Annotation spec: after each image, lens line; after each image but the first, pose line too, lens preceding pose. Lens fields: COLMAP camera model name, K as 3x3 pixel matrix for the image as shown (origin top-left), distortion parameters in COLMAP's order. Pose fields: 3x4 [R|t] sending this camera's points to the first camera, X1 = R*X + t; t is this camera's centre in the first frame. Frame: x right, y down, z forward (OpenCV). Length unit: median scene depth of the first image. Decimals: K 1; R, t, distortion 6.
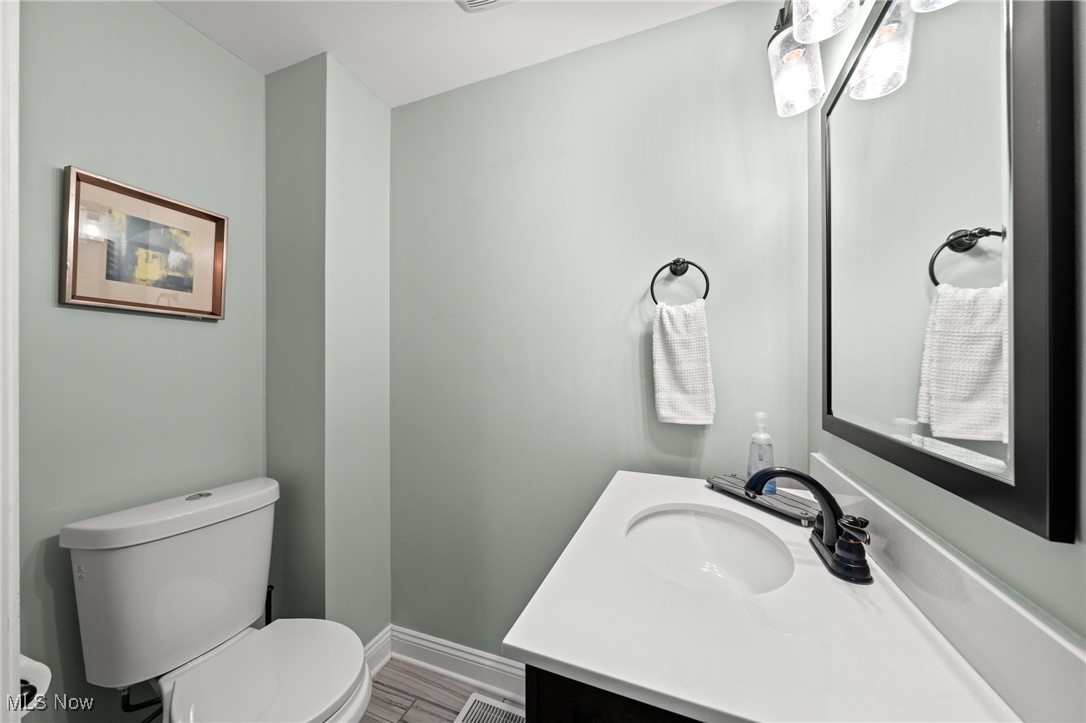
lens RADIAL K [[390.8, 0, 539.7], [0, 390.8, 366.9], [0, 0, 1]] dist [-0.000719, -0.000059]
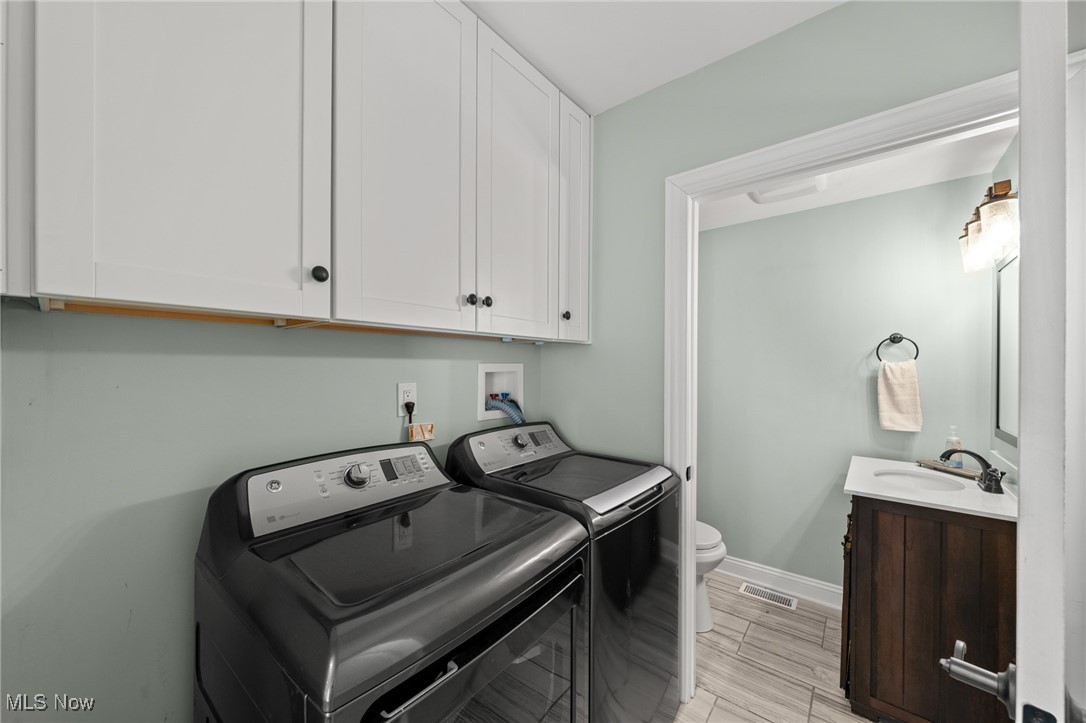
lens RADIAL K [[406.7, 0, 541.5], [0, 406.7, 371.2], [0, 0, 1]] dist [0.000424, 0.000138]
pose [[0.951352, 0.006315, -0.308043, -0.591922], [-0.004687, 0.999971, 0.006023, -0.123101], [0.308072, -0.004286, 0.951353, -1.212342]]
